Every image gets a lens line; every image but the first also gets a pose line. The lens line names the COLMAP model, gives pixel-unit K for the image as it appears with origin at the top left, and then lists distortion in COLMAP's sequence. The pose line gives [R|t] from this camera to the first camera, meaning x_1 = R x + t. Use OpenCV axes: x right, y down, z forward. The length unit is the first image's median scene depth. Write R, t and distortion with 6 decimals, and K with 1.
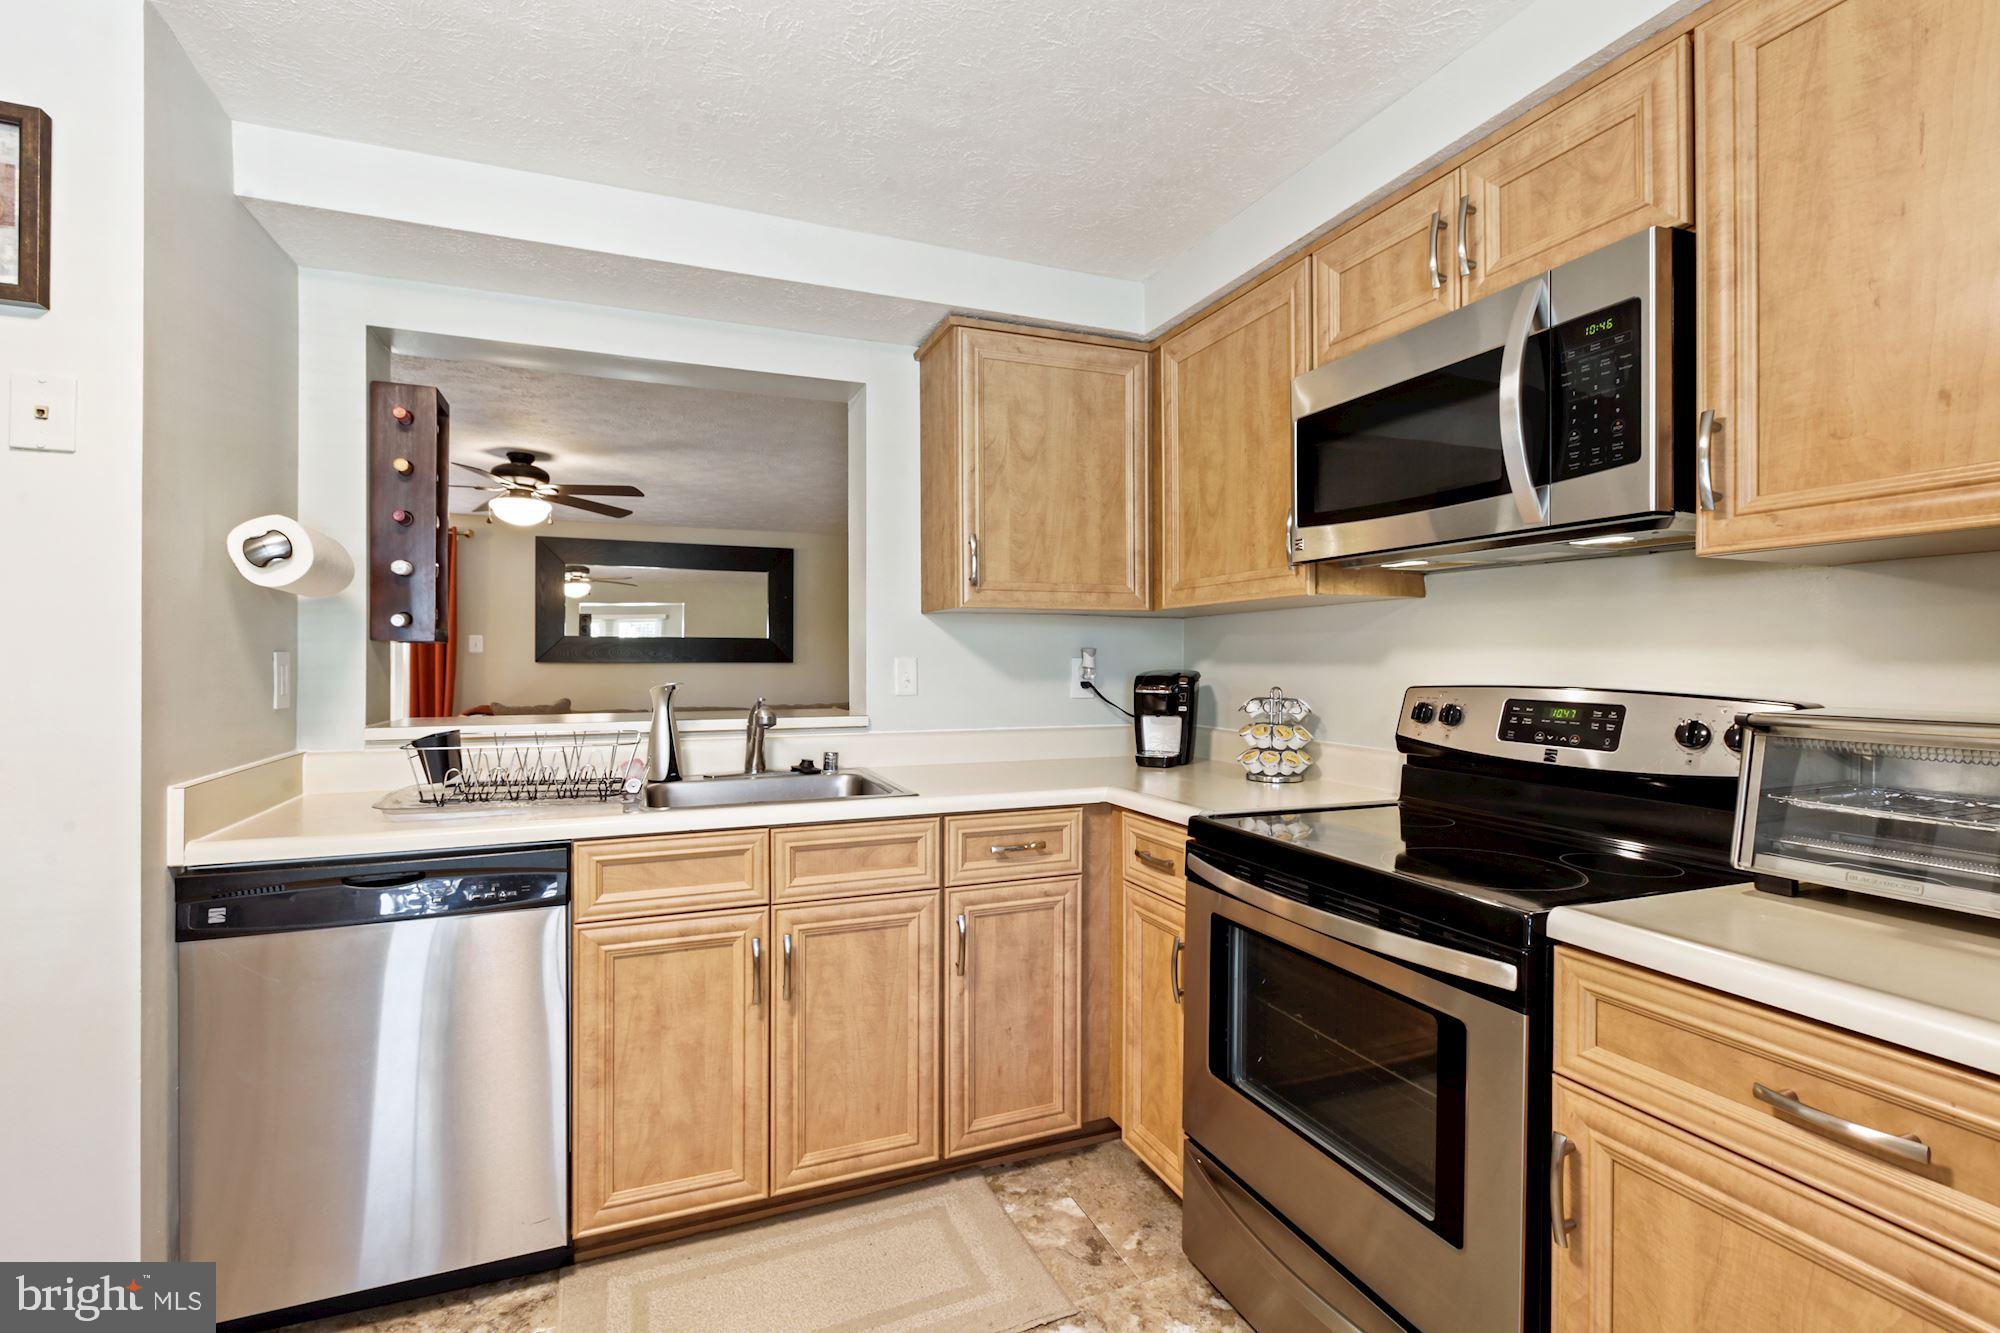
lens RADIAL K [[921.2, 0, 1018.9], [0, 921.2, 661.3], [0, 0, 1]] dist [0.001301, 0.000133]
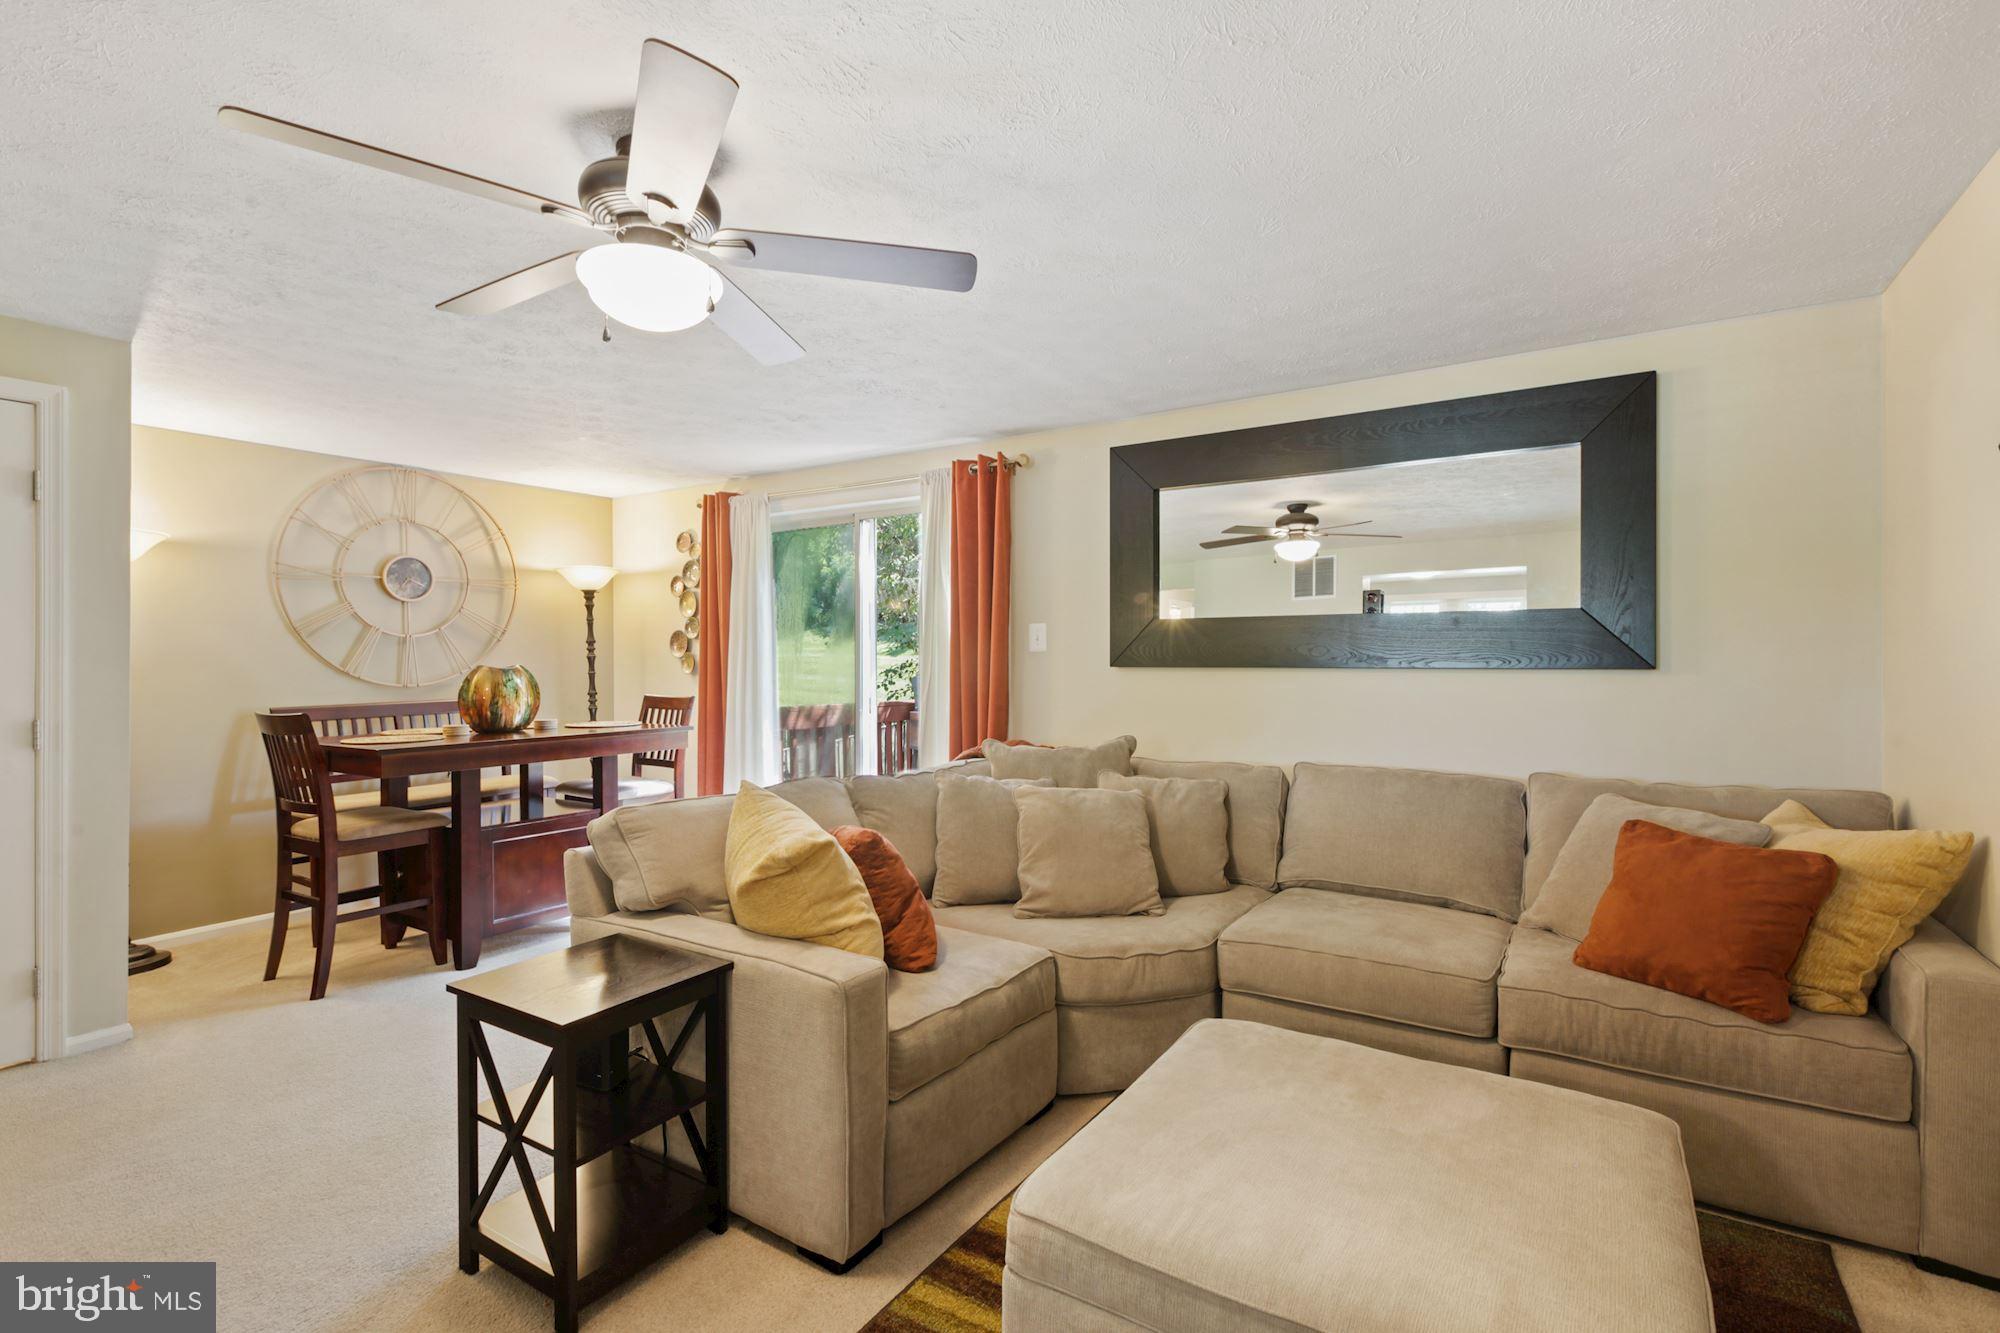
lens RADIAL K [[921.2, 0, 995.5], [0, 921.2, 663.8], [0, 0, 1]] dist [0.001301, 0.000133]
pose [[0.573343, -0.000934, -0.819315, -0.284692], [0.007974, 0.999958, 0.004440, -0.009938], [0.819277, -0.009079, 0.573327, 1.984135]]
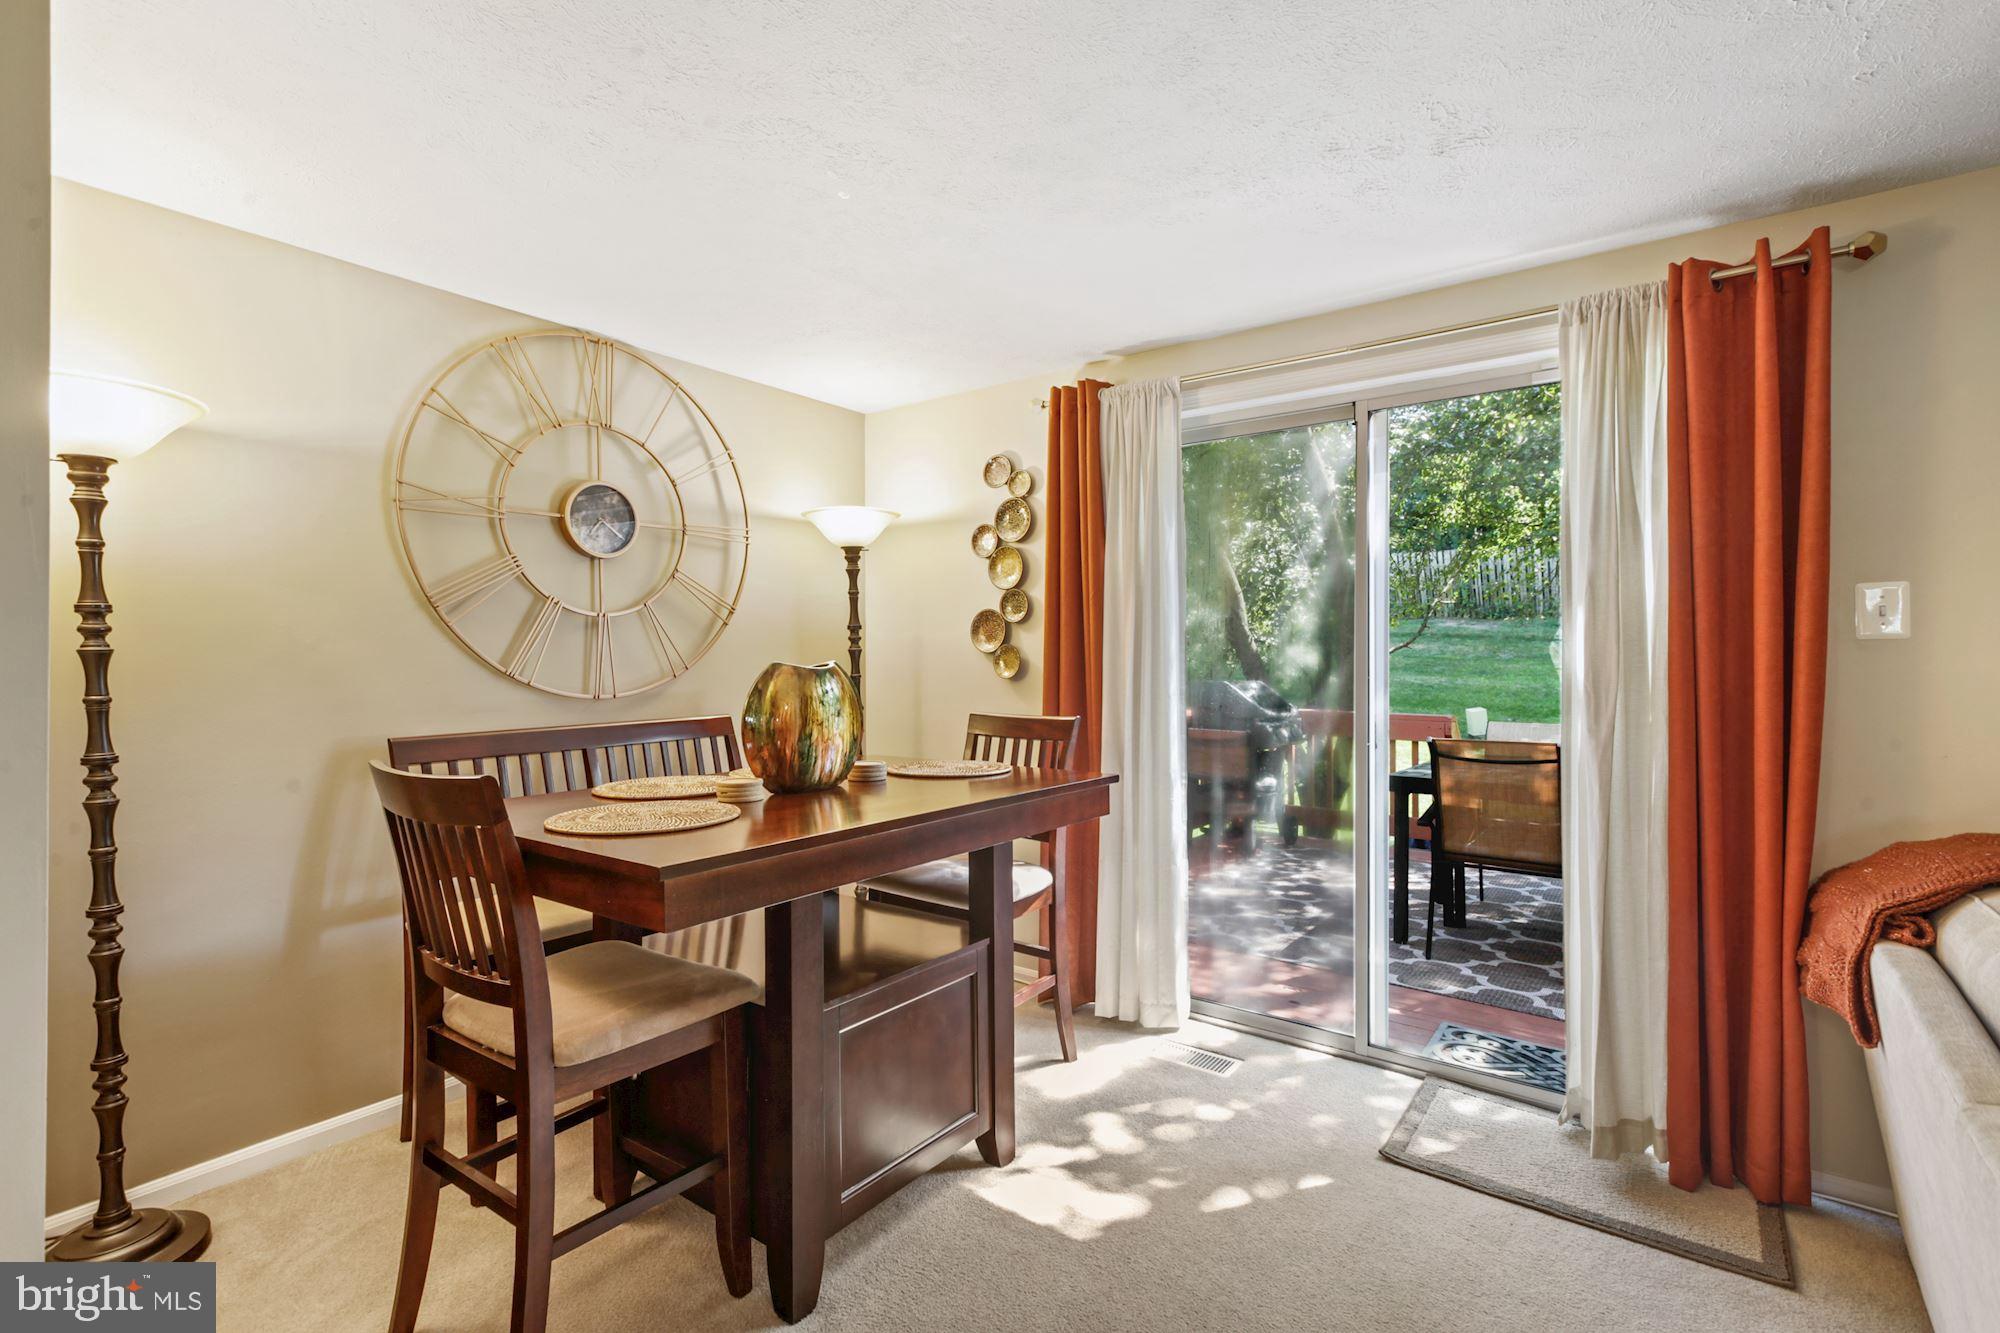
lens RADIAL K [[921.2, 0, 994.2], [0, 921.2, 662.1], [0, 0, 1]] dist [0.001301, 0.000133]
pose [[0.522235, 0.002145, -0.852799, -1.548940], [0.004460, 0.999976, 0.005246, -0.013724], [0.852790, -0.006543, 0.522213, 1.878749]]
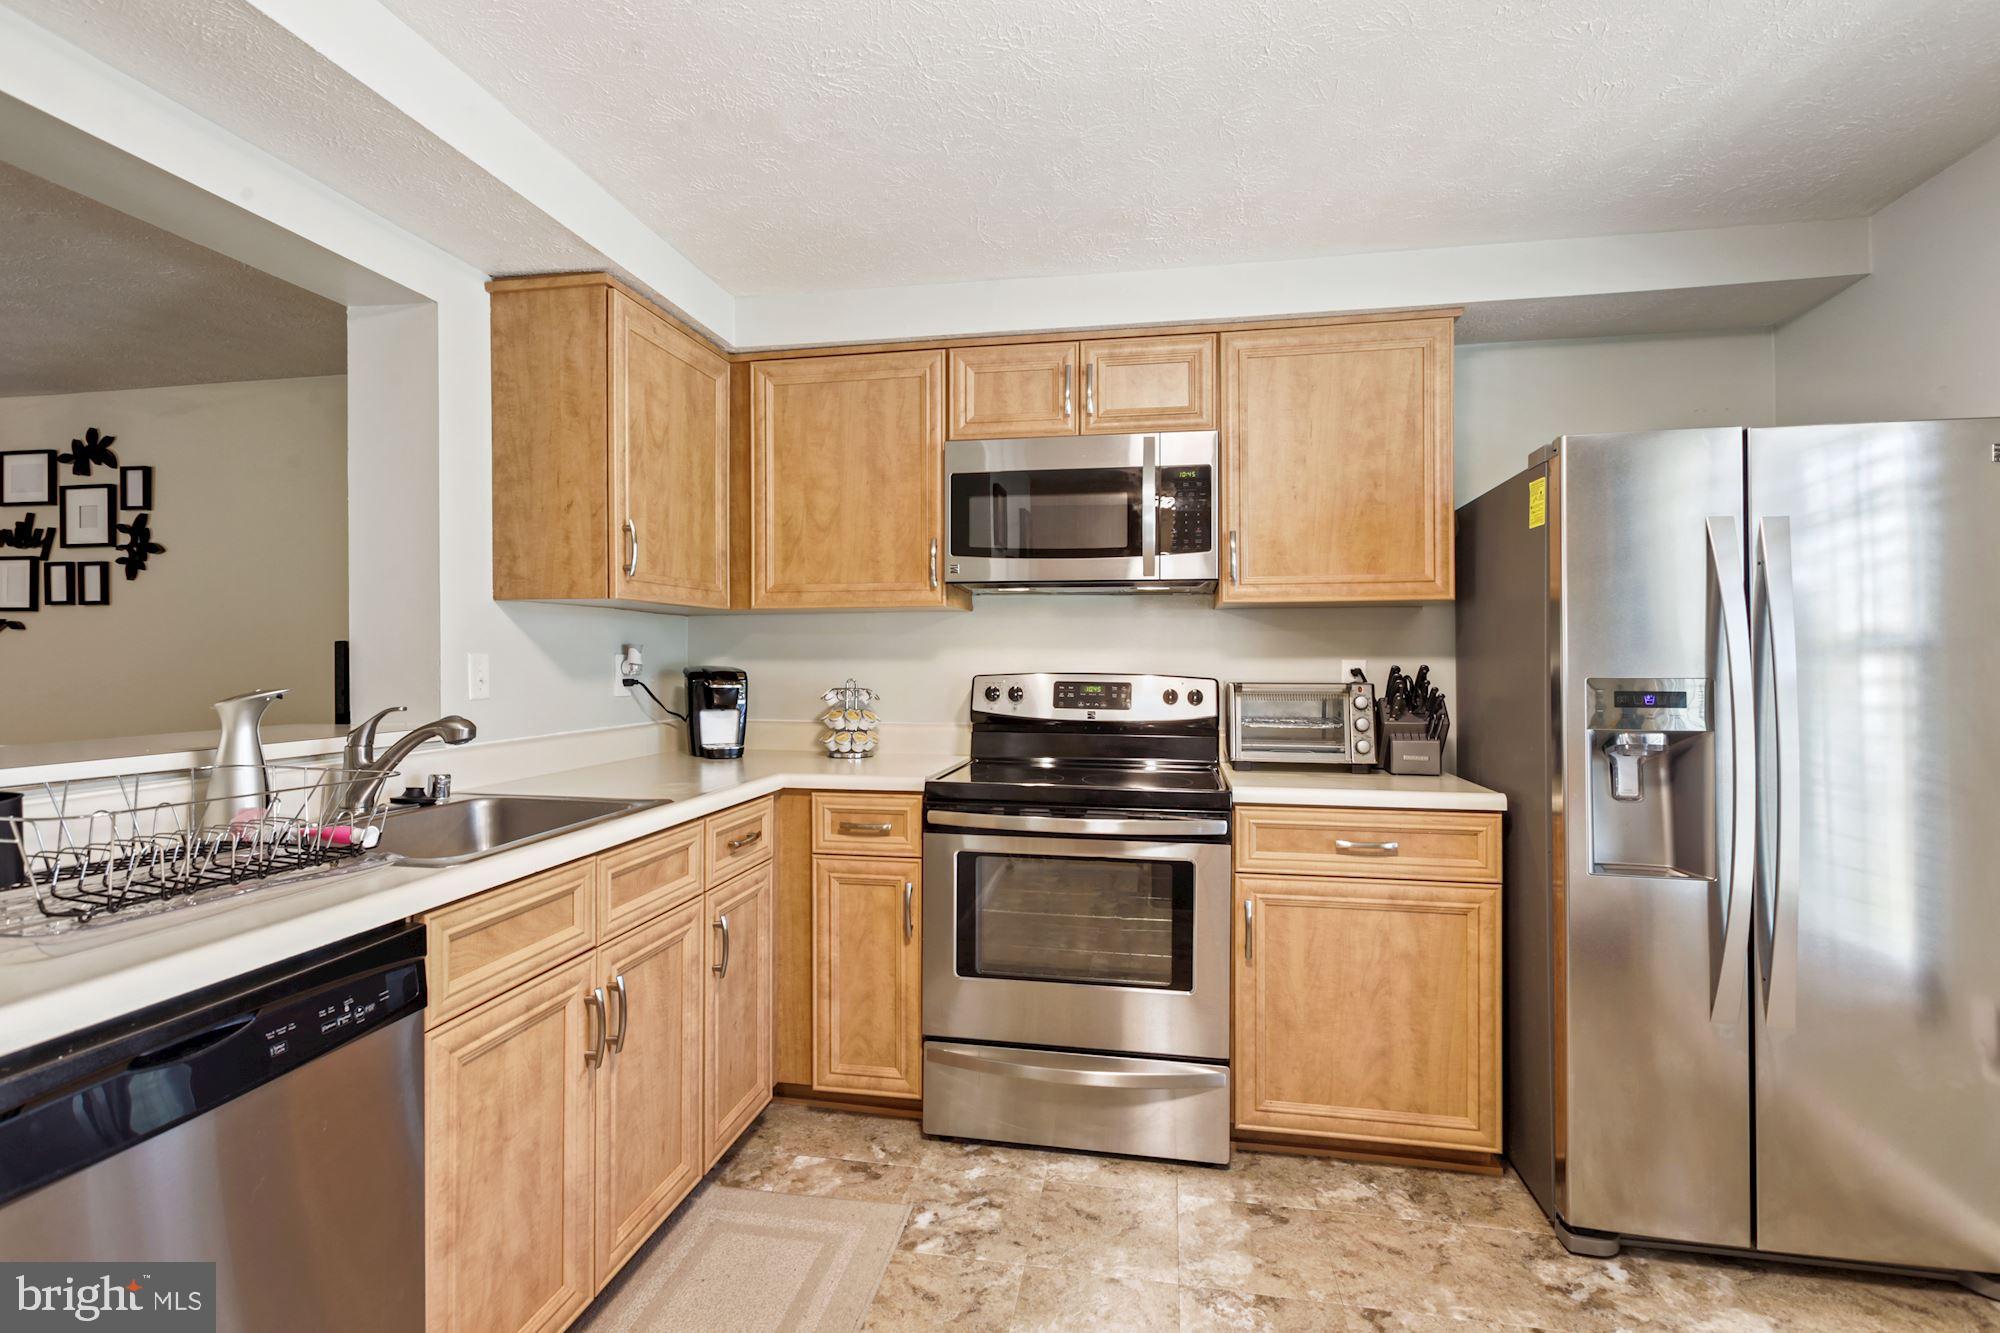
lens RADIAL K [[921.2, 0, 999.7], [0, 921.2, 656.5], [0, 0, 1]] dist [0.001301, 0.000133]
pose [[0.531264, 0.001951, 0.847204, -0.744895], [0.001405, 0.999994, -0.003183, 0.003220], [-0.847205, 0.002881, 0.531258, 0.231459]]
